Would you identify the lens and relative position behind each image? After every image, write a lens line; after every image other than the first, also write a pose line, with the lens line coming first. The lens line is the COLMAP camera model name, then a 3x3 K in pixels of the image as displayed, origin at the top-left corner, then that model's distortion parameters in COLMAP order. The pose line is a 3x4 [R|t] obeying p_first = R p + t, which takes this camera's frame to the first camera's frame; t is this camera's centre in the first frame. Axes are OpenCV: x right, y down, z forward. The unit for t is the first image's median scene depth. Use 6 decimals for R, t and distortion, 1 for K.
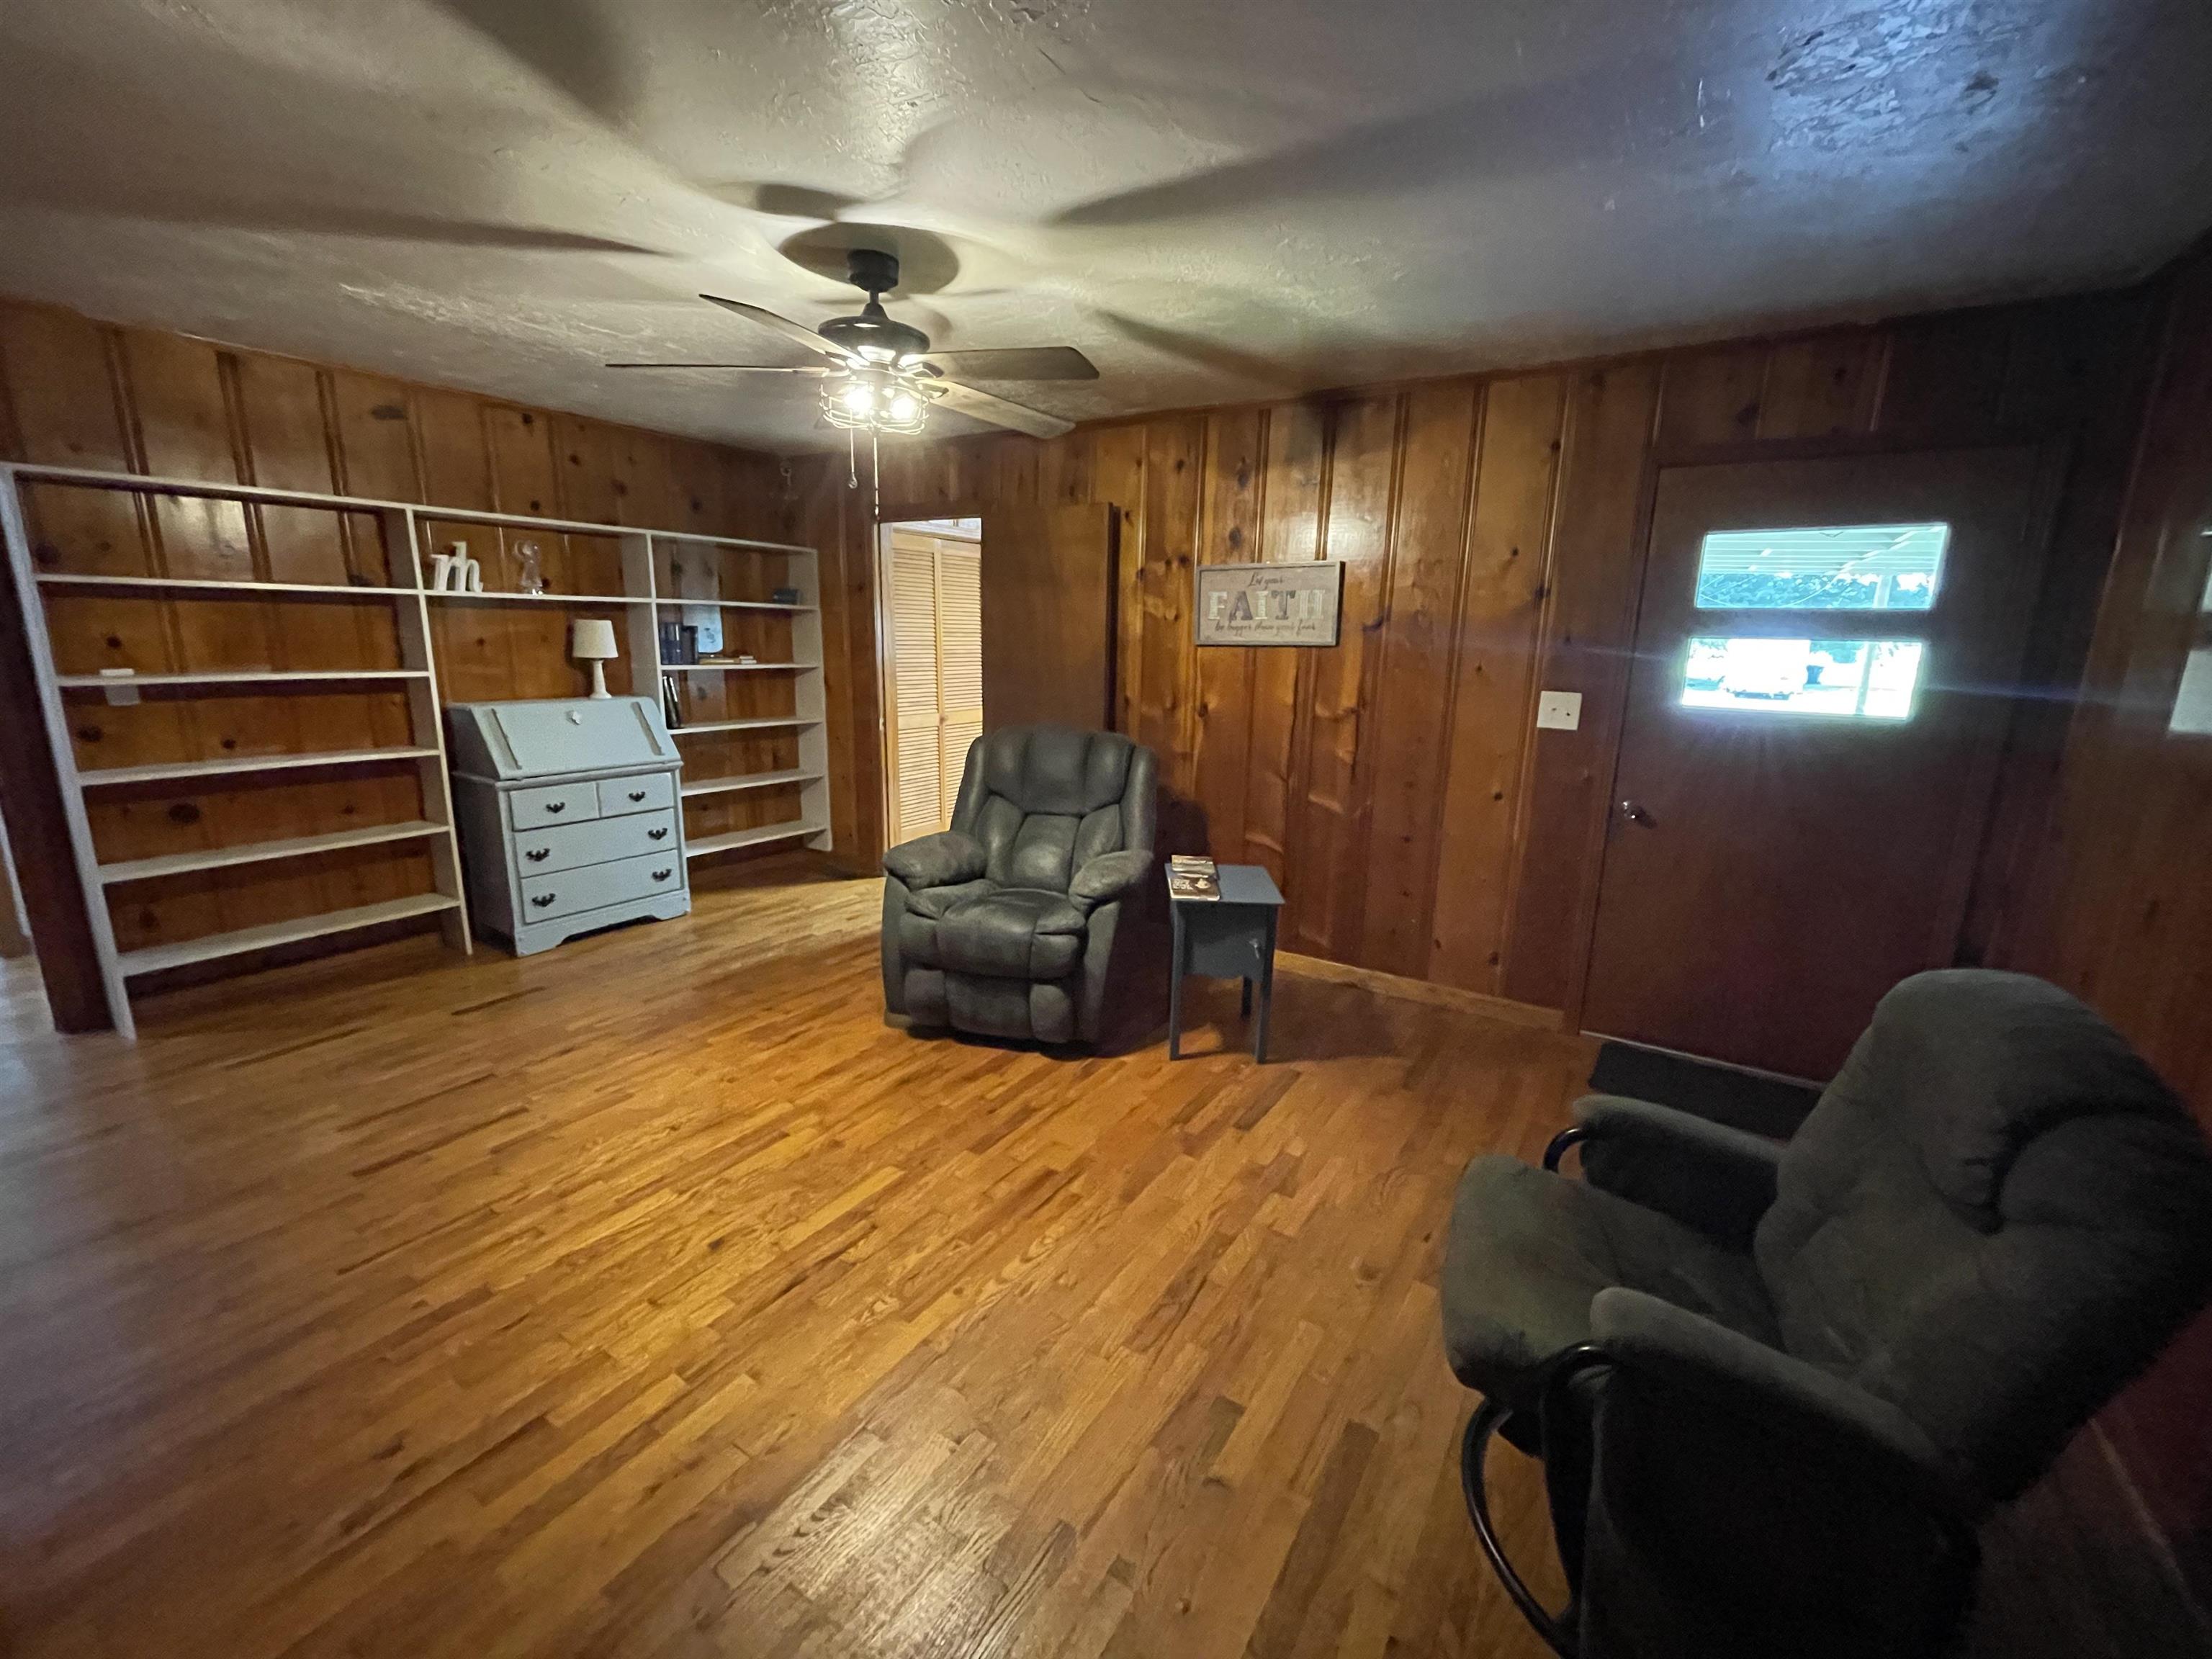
lens RADIAL K [[898.8, 0, 1100.4], [0, 898.8, 828.7], [0, 0, 1]] dist [0.001335, 0.000348]
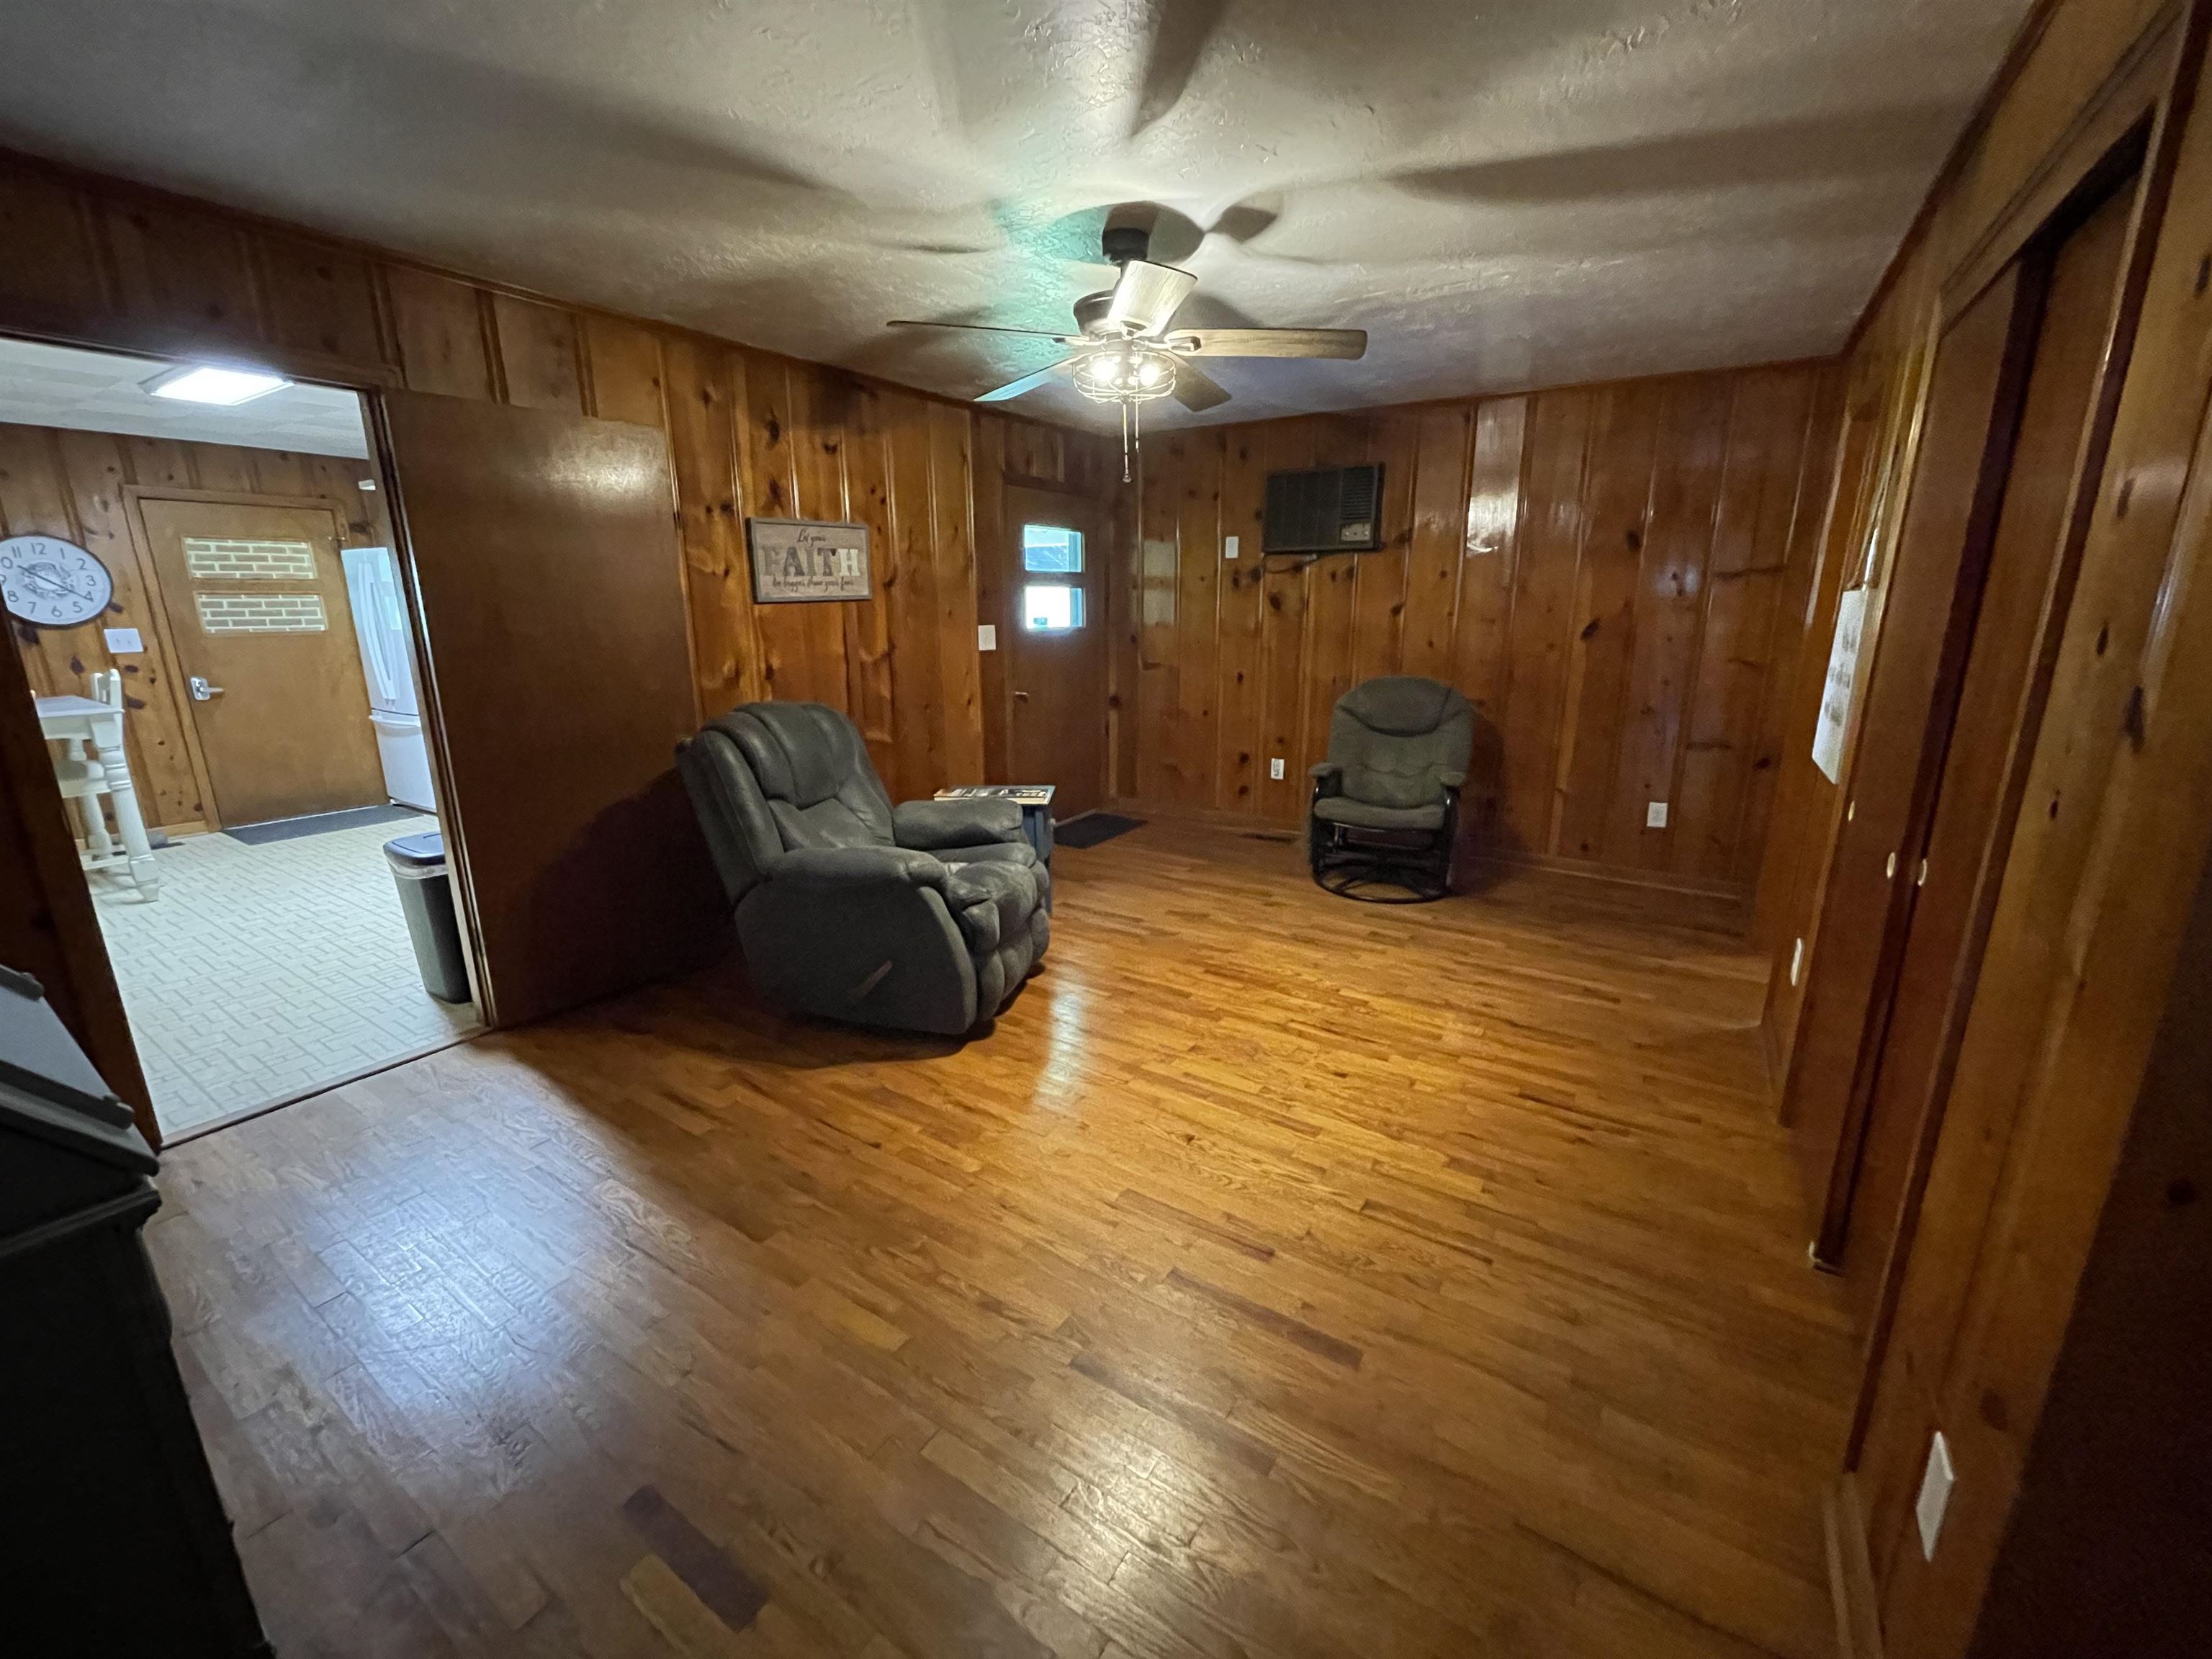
lens RADIAL K [[898.8, 0, 1100.4], [0, 898.8, 828.7], [0, 0, 1]] dist [0.001335, 0.000348]
pose [[-0.007685, -0.267649, 0.963486, -1.122547], [0.217581, 0.939982, 0.262855, -0.198803], [-0.976012, 0.211656, 0.051012, 0.859156]]
